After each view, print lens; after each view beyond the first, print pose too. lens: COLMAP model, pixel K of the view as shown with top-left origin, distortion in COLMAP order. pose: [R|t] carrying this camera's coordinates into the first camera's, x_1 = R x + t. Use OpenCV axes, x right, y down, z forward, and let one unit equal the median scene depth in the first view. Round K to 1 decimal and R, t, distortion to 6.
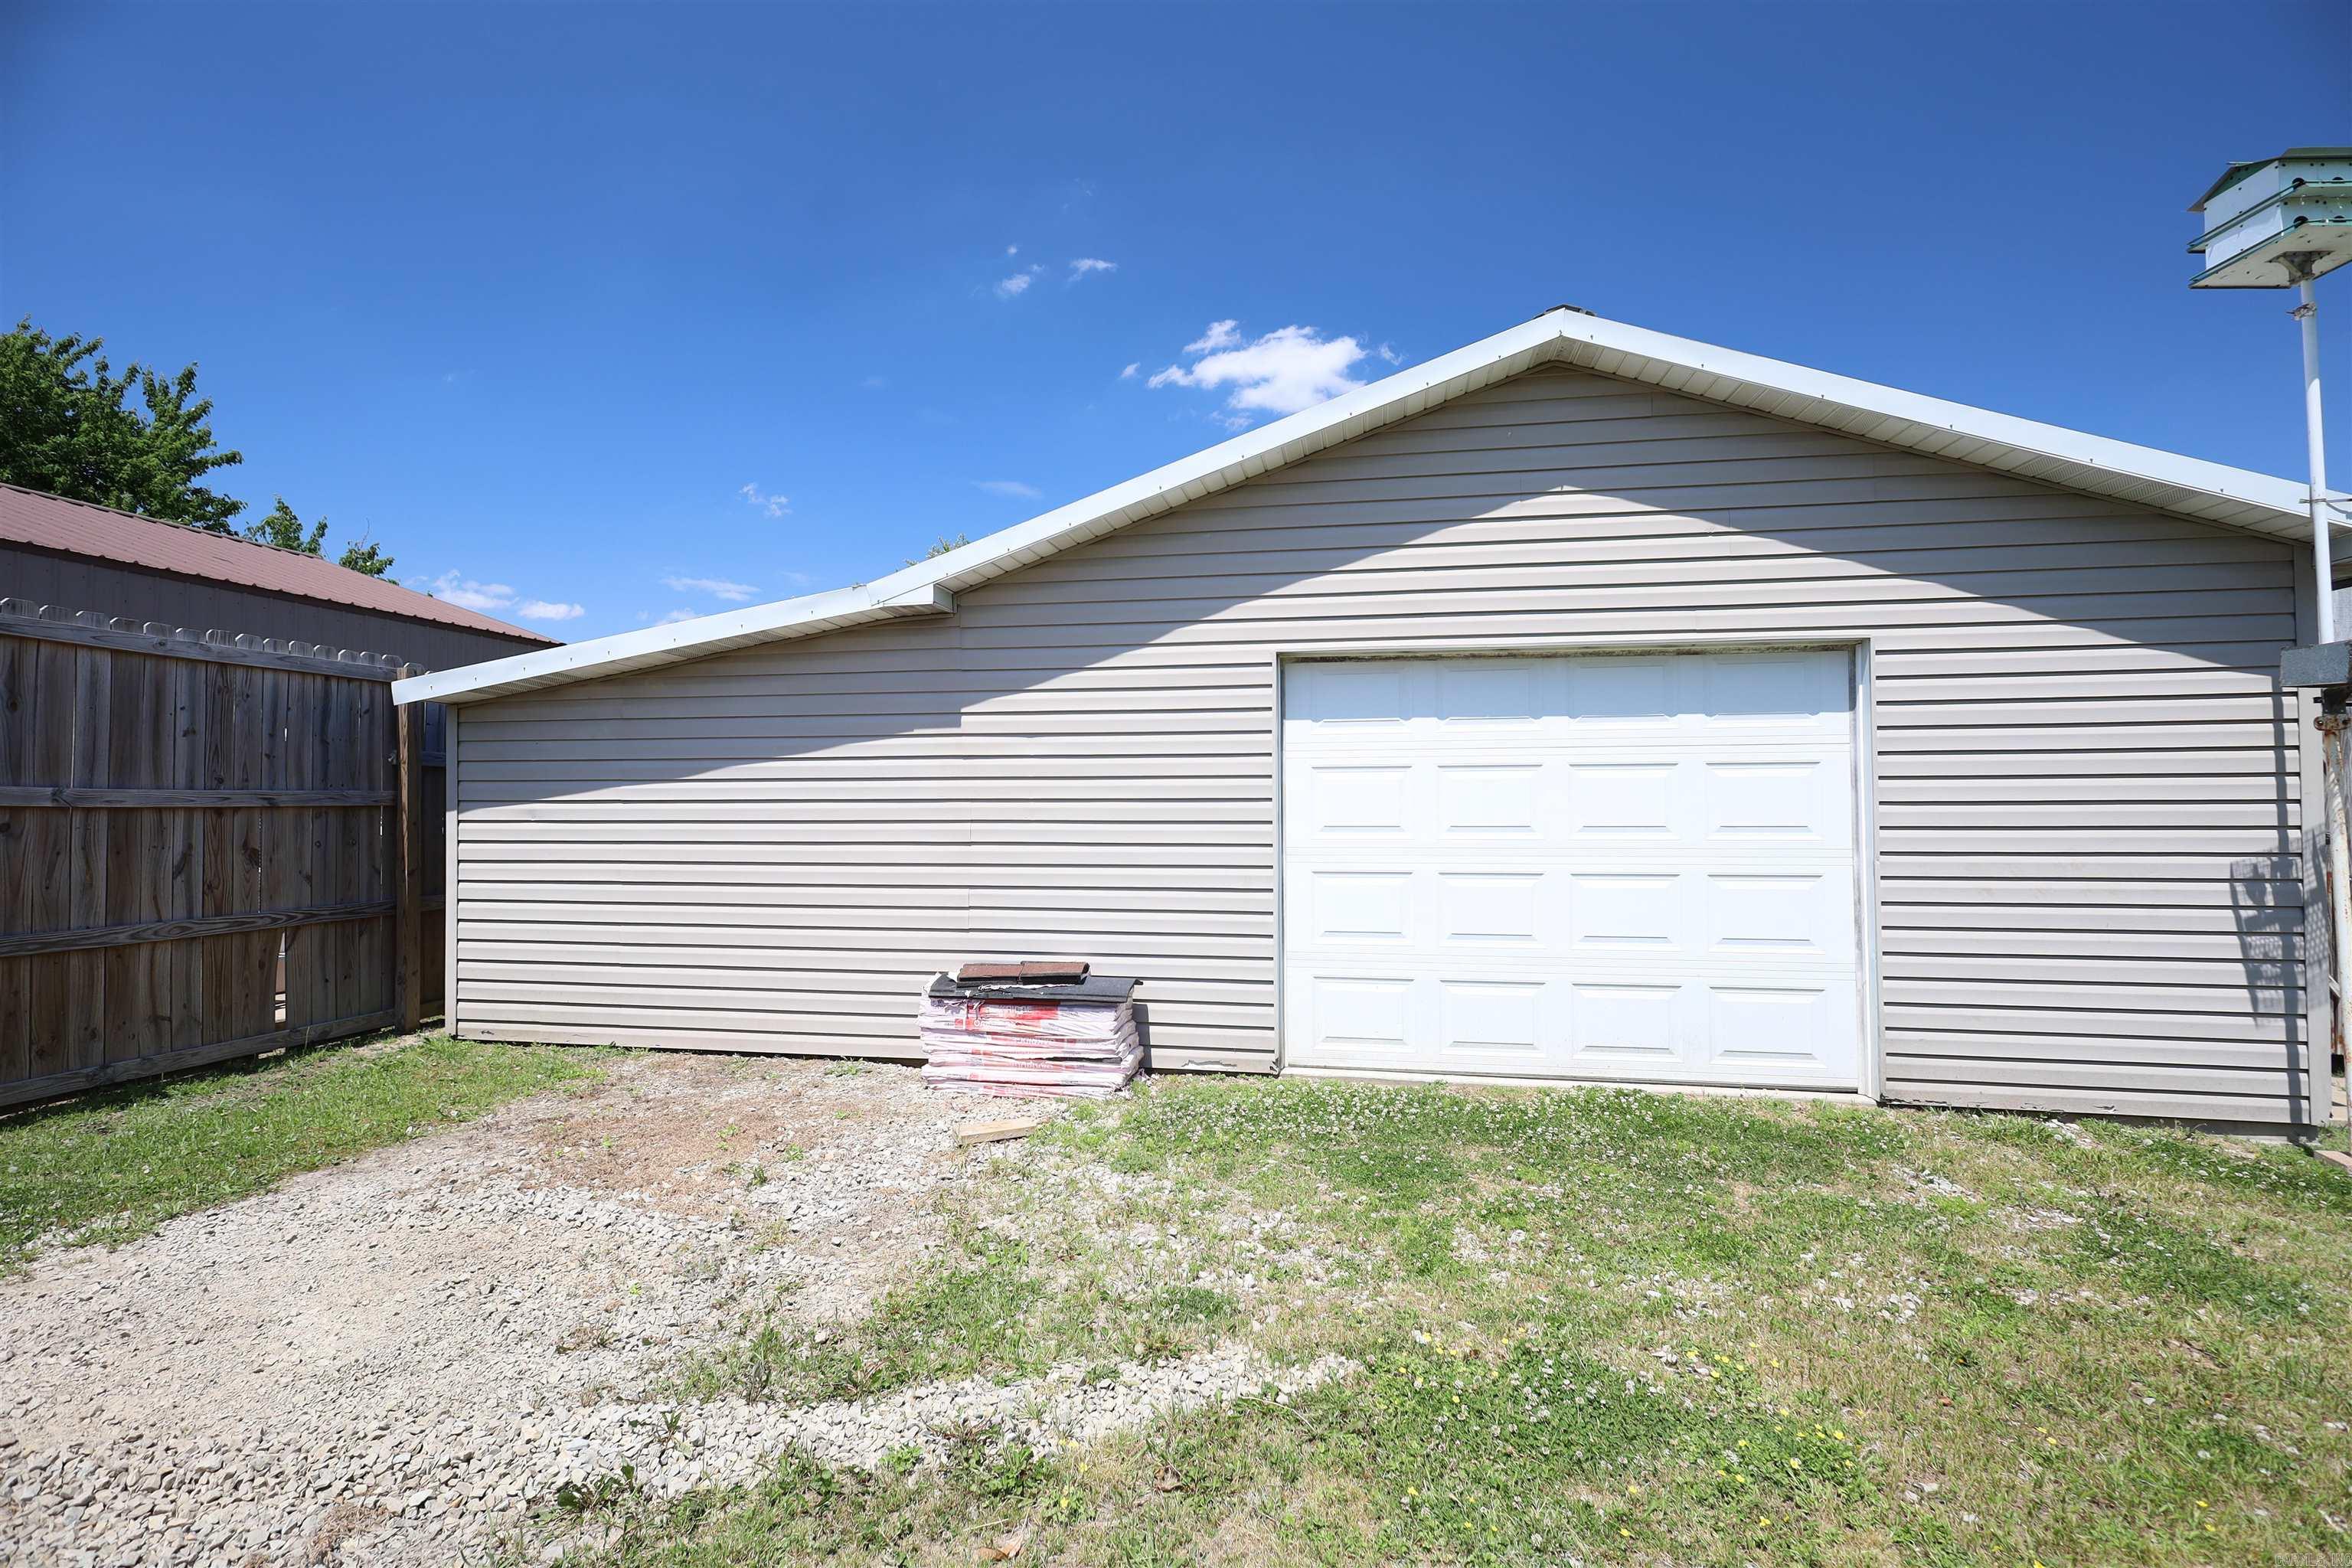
lens RADIAL K [[1088.2, 0, 1176.0], [0, 1088.2, 784.0], [0, 0, 1]] dist [0.001329, 0.000773]
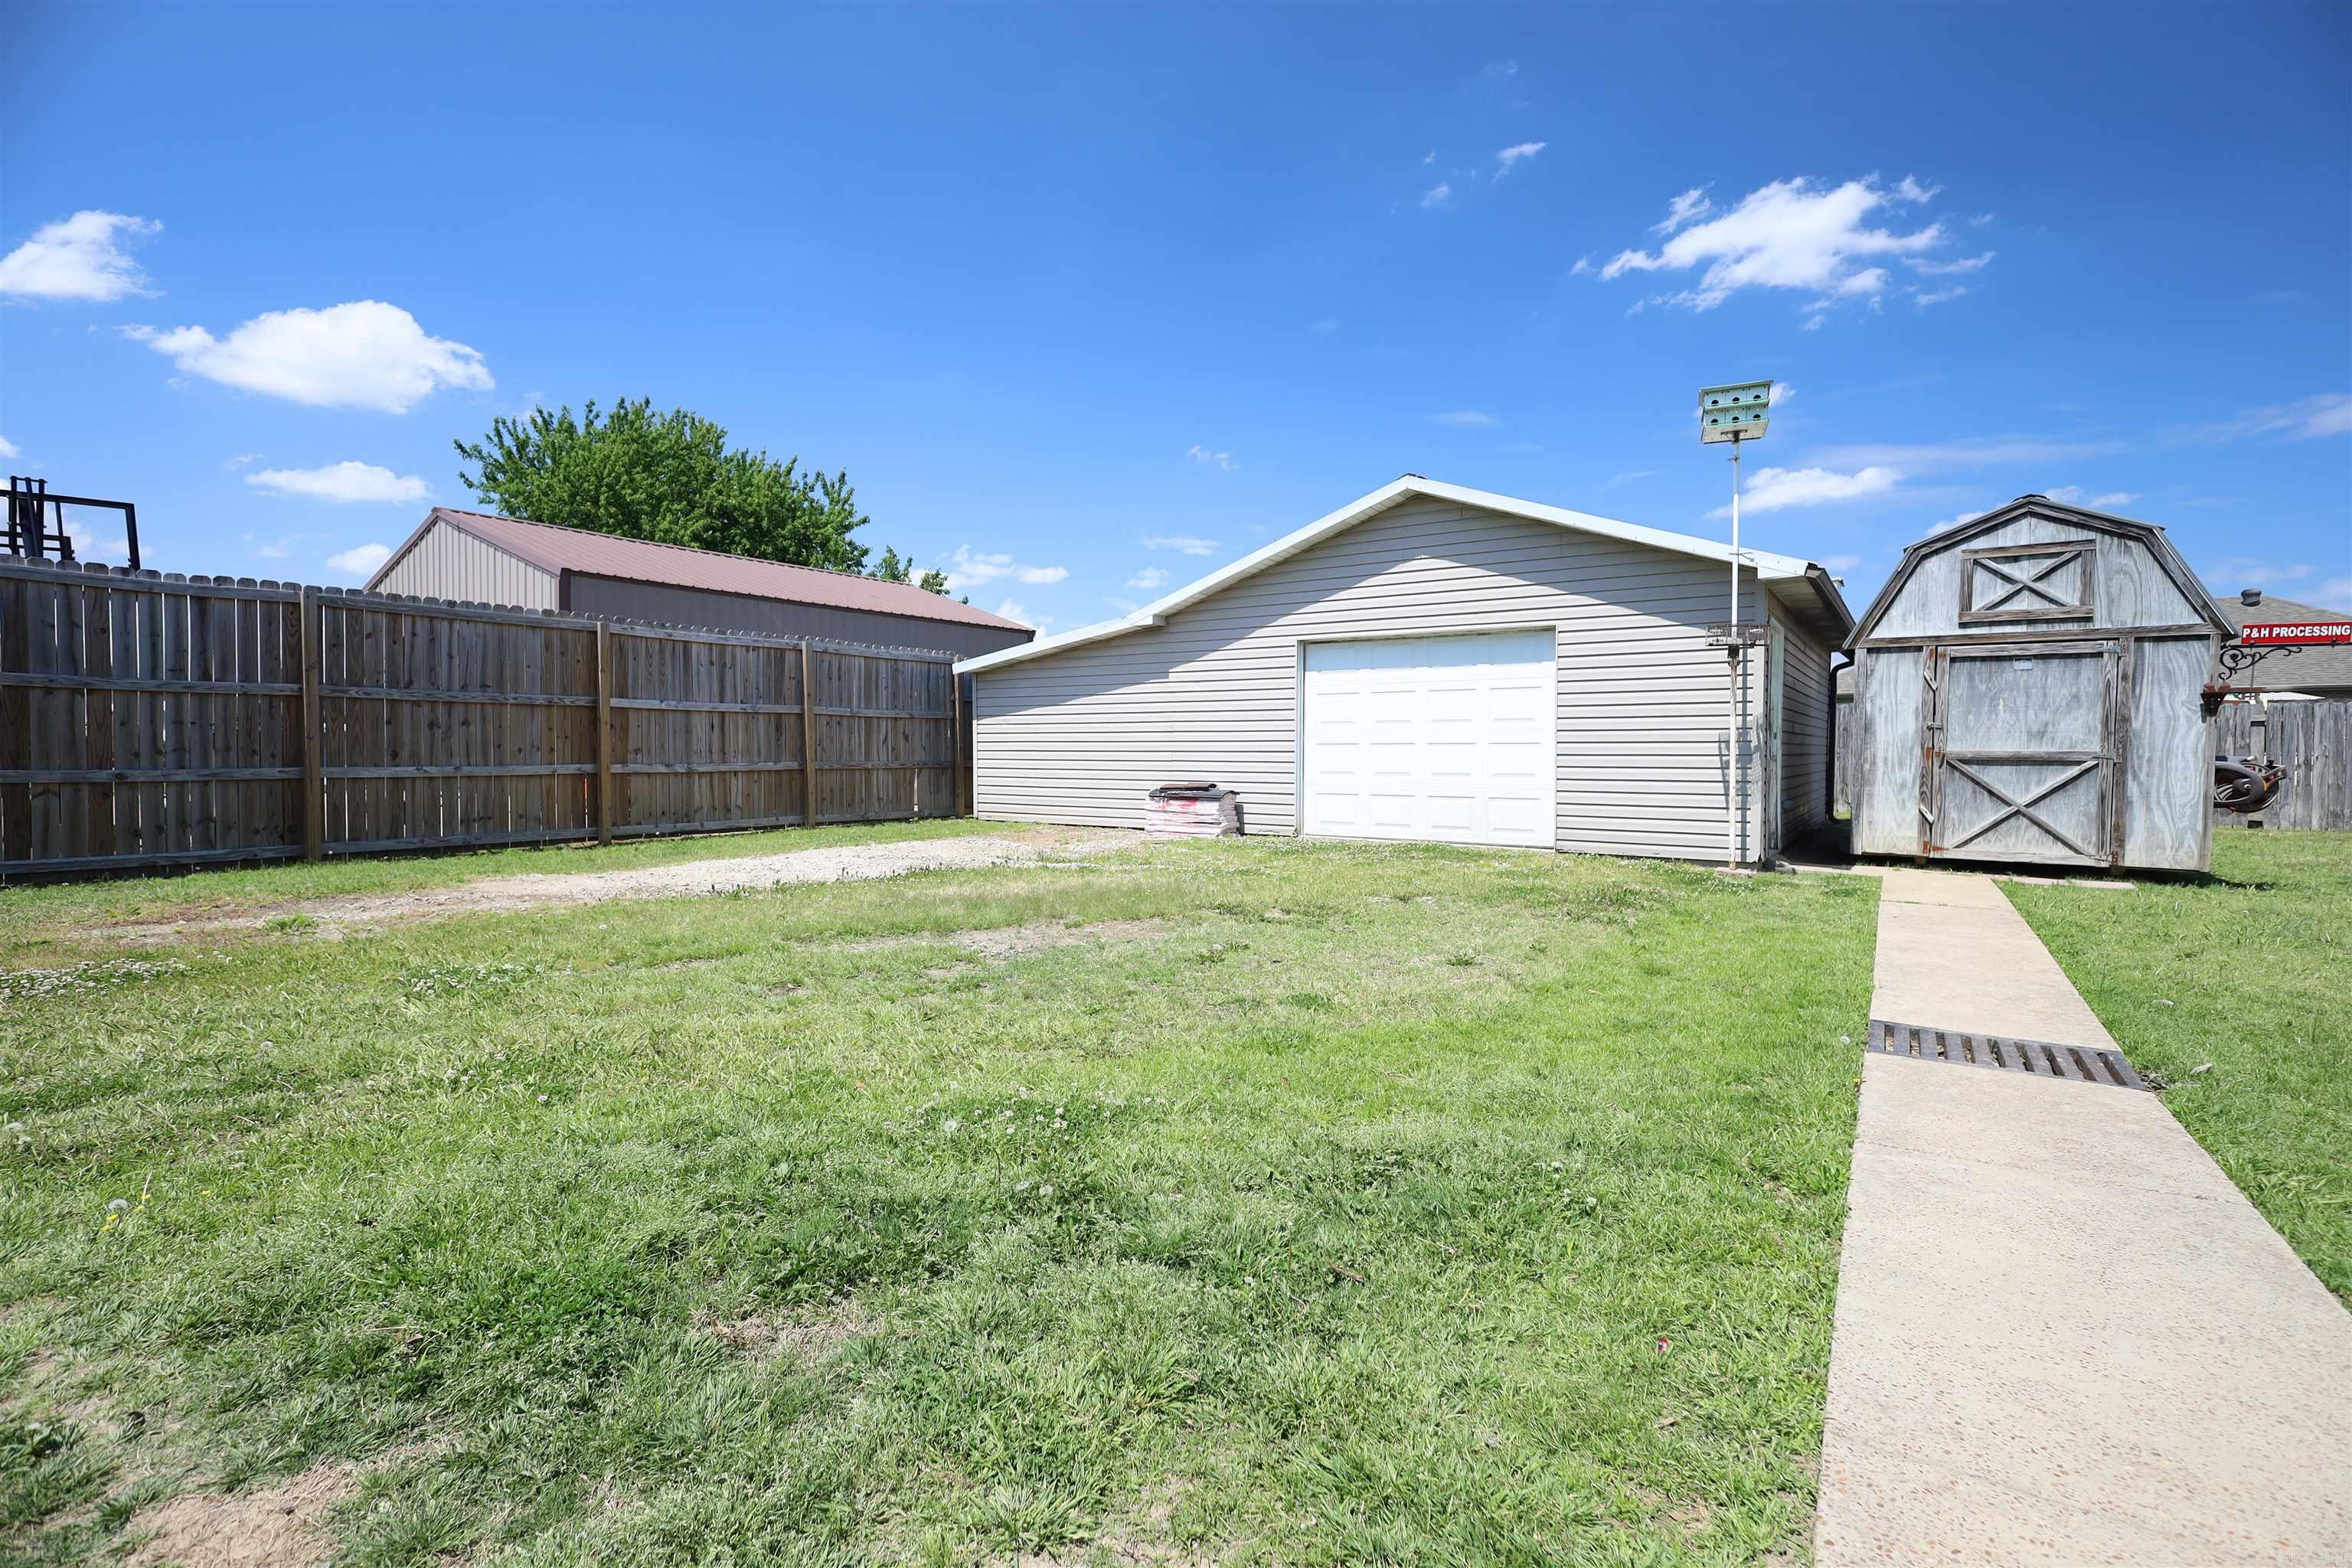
lens RADIAL K [[1084.0, 0, 1116.2], [0, 1084.0, 768.0], [0, 0, 1]] dist [0.051048, 0.000048]
pose [[0.896373, 0.013013, -0.443109, 0.669873], [0.008323, 0.998899, 0.046174, 0.025917], [0.443222, -0.045077, 0.895278, -0.999588]]
